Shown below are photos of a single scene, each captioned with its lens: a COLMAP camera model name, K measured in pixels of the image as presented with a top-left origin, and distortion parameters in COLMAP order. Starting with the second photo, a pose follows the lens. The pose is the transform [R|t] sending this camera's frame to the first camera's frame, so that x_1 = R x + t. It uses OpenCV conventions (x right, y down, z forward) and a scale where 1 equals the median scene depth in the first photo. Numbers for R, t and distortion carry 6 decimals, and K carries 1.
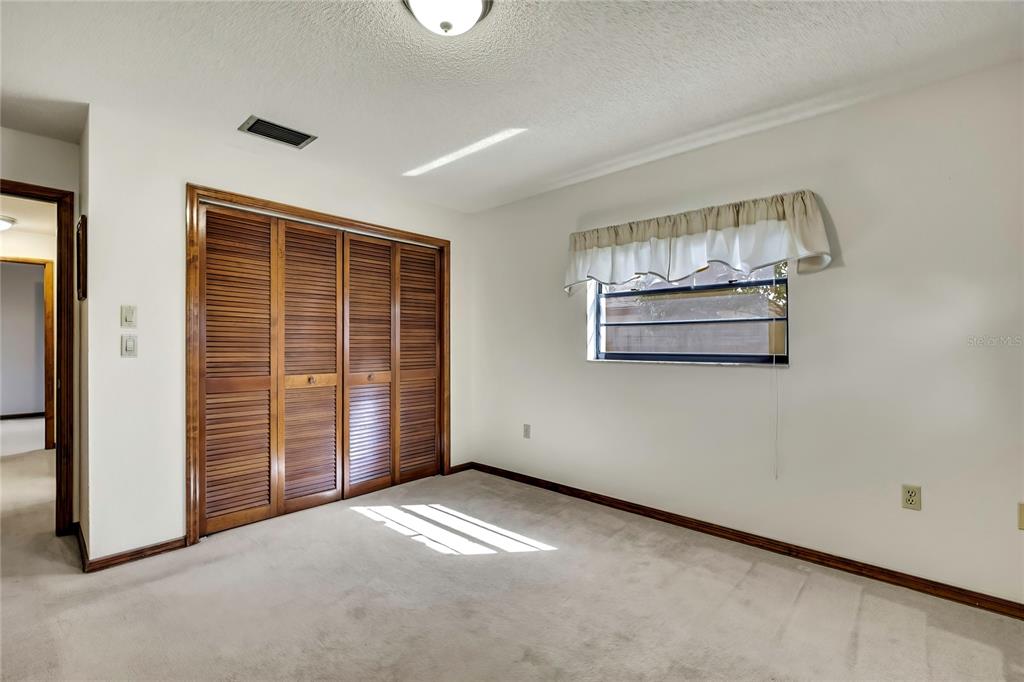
lens RADIAL K [[460.0, 0, 514.1], [0, 460.0, 342.1], [0, 0, 1]] dist [0.004863, 0.000582]
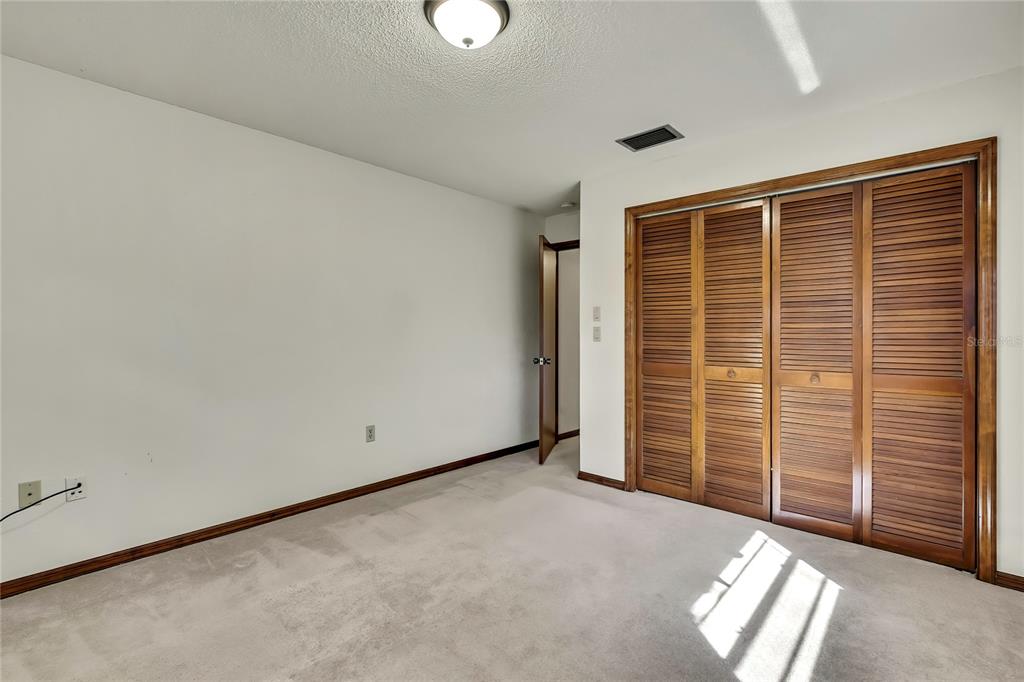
lens RADIAL K [[460.0, 0, 502.1], [0, 460.0, 335.5], [0, 0, 1]] dist [0.004863, 0.000582]
pose [[-0.005184, 0.002492, -0.999983, 0.502214], [-0.000456, 0.999997, 0.002494, 0.005774], [0.999986, 0.000469, -0.005183, 0.575102]]
